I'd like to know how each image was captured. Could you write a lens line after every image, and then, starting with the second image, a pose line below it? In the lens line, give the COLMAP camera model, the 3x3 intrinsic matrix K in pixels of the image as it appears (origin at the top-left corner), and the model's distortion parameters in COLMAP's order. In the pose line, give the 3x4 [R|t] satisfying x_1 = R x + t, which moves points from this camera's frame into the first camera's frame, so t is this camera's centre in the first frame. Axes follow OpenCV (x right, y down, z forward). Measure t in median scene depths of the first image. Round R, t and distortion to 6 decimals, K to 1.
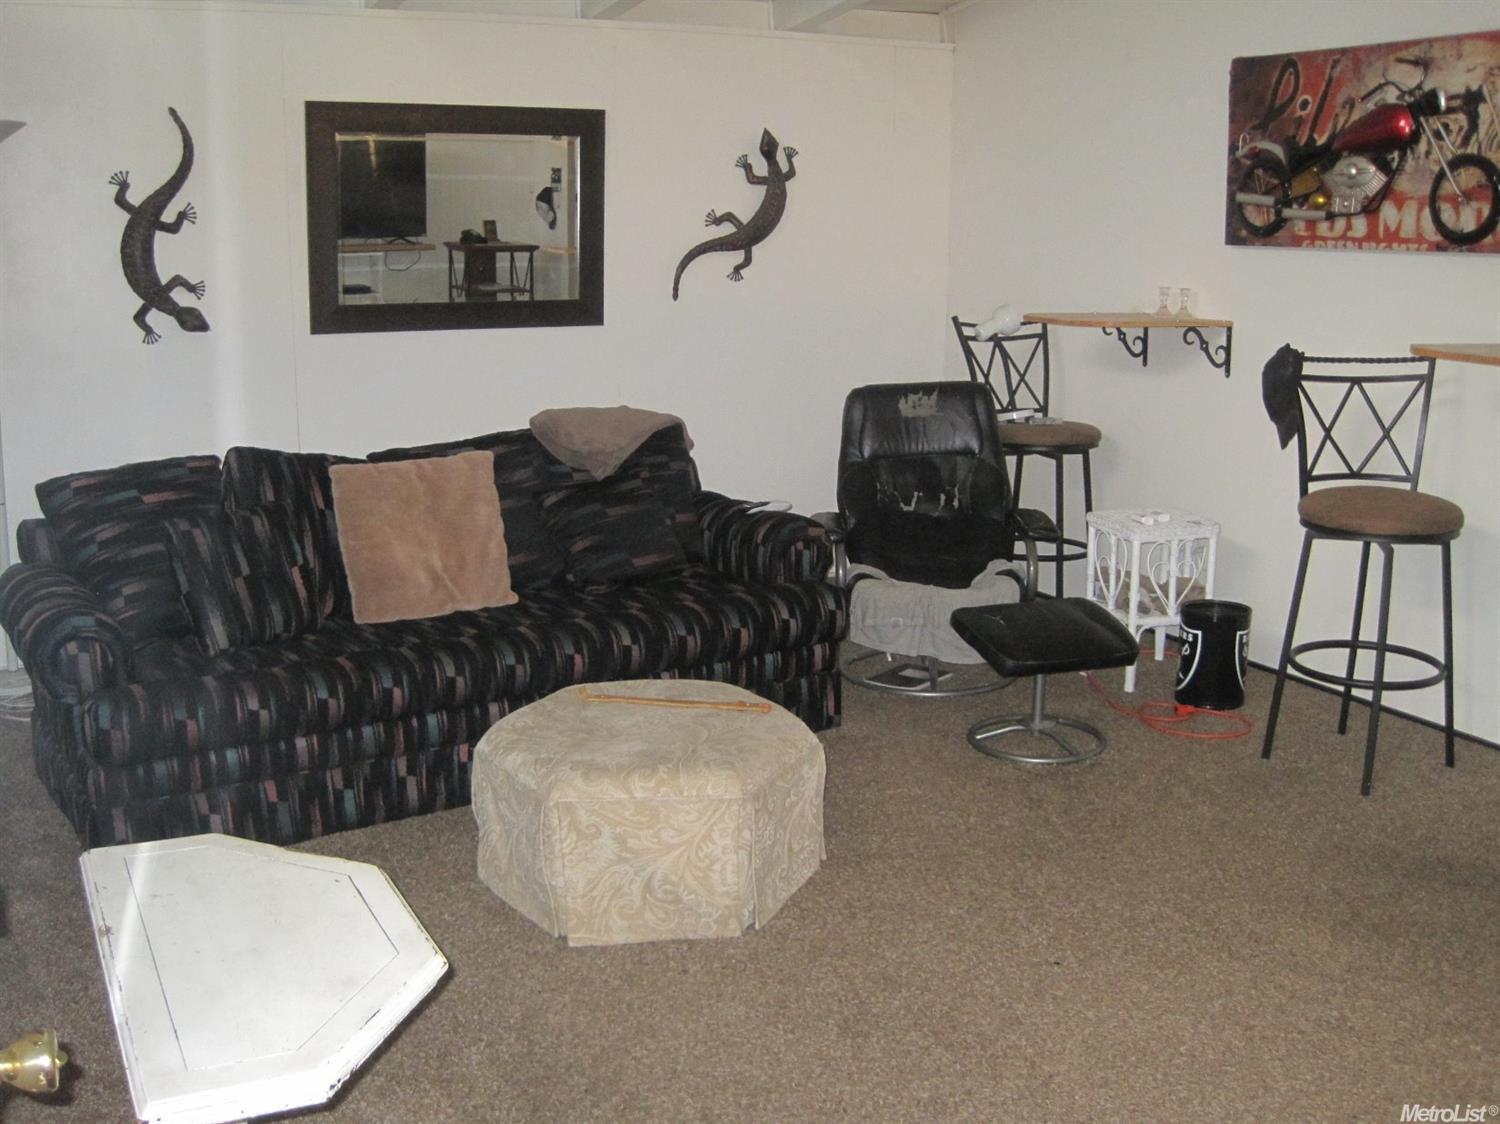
lens RADIAL K [[1575.6, 0, 751.2], [0, 1575.6, 492.6], [0, 0, 1]] dist [-0.188507, 0.137660]
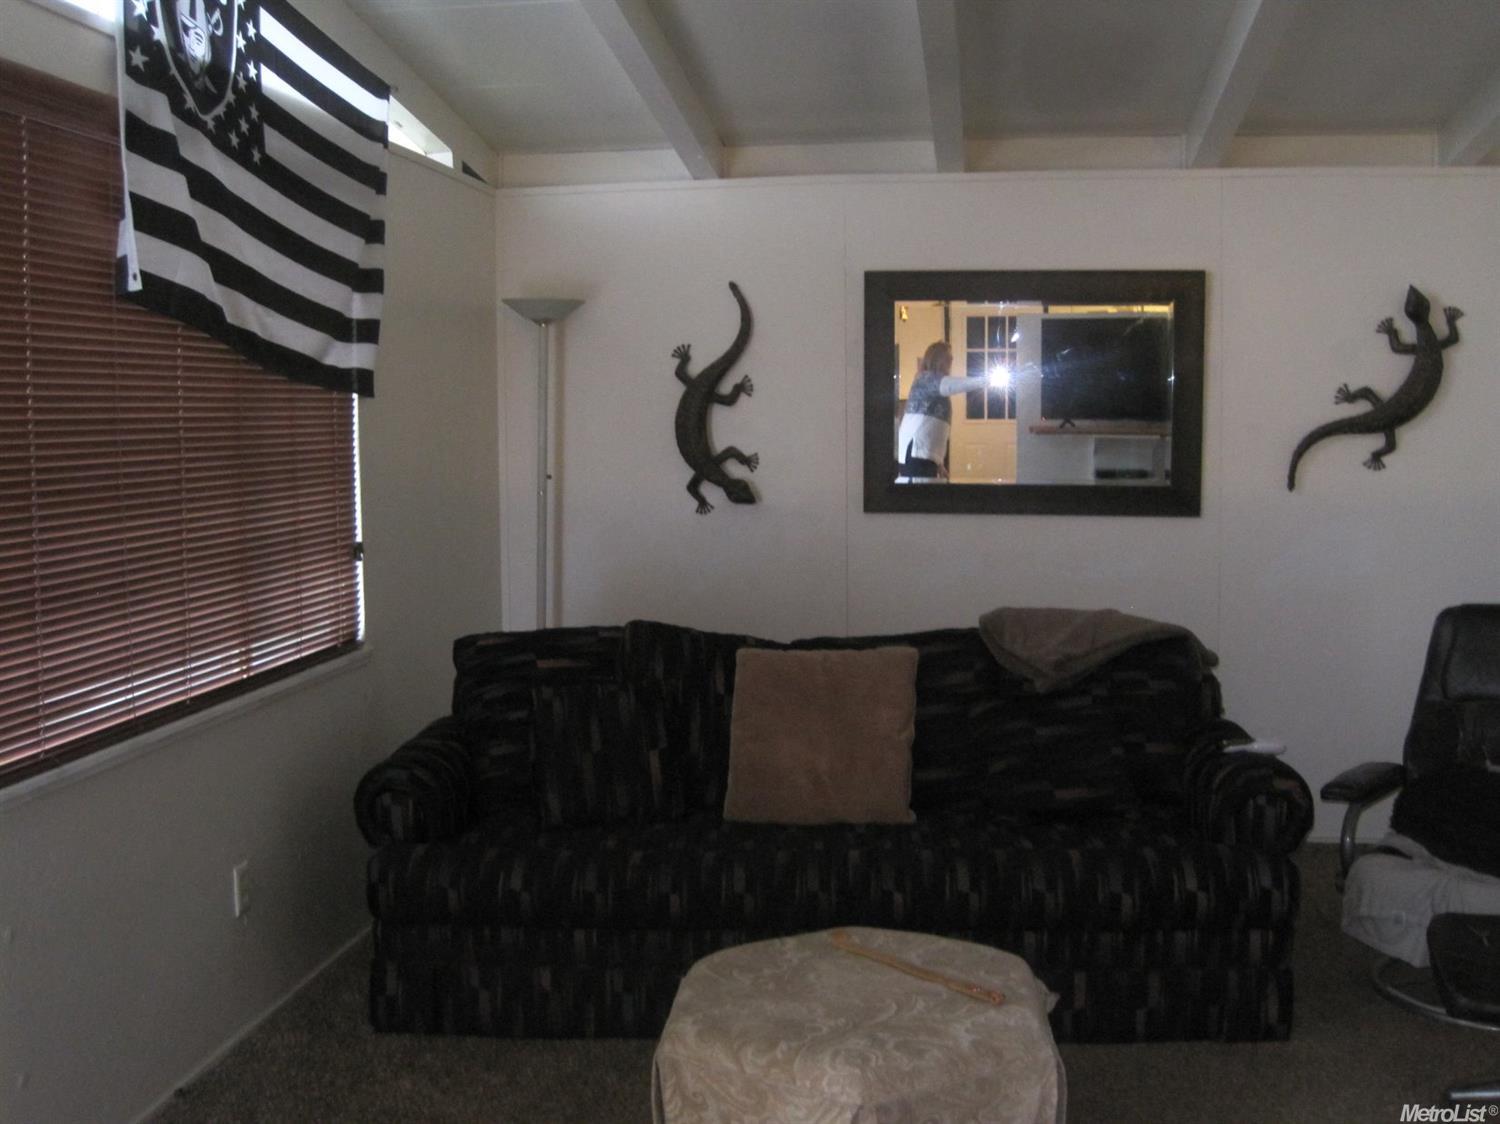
lens RADIAL K [[1547.2, 0, 750.0], [0, 1547.2, 562.0], [0, 0, 1]] dist [-0.177764, 0.153753]
pose [[0.797750, 0.051140, -0.600816, 0.275575], [-0.095917, 0.994473, -0.042710, -0.027965], [0.595310, 0.091700, 0.798246, 0.231224]]
